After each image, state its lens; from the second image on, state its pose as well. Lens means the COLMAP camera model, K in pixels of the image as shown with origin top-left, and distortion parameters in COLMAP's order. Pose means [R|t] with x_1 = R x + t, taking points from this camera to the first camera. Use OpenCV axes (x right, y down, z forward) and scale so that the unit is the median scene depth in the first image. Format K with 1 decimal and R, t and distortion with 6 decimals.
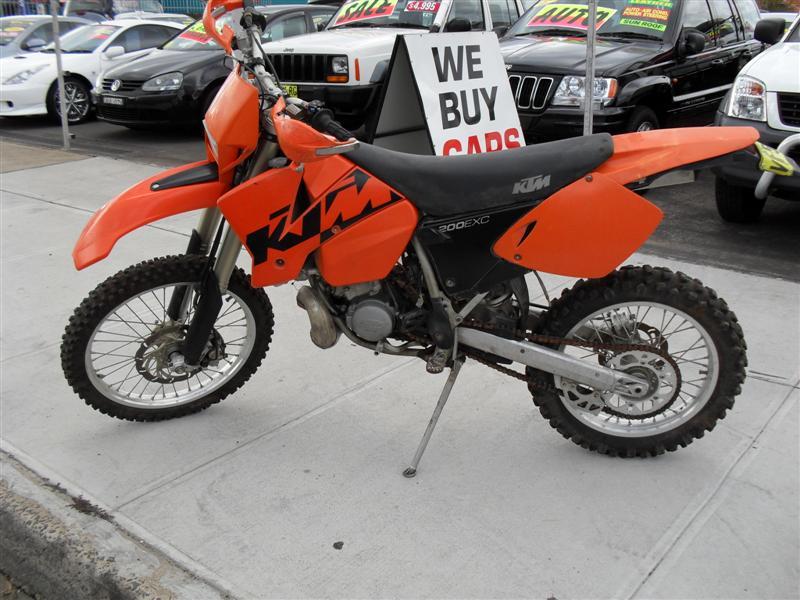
lens RADIAL K [[843.1, 0, 400.0], [0, 843.1, 300.0], [0, 0, 1]] dist [-0.221637, 0.318060]
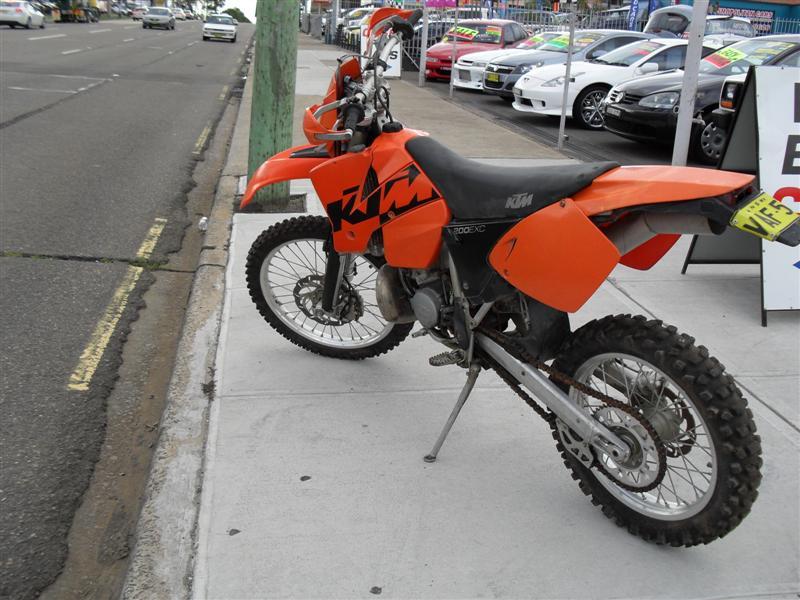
lens RADIAL K [[843.1, 0, 400.0], [0, 843.1, 300.0], [0, 0, 1]] dist [-0.221637, 0.318060]
pose [[0.737298, 0.242422, -0.630573, 0.645678], [-0.257164, 0.963840, 0.069856, -0.053738], [0.624706, 0.110656, 0.772979, 0.147824]]
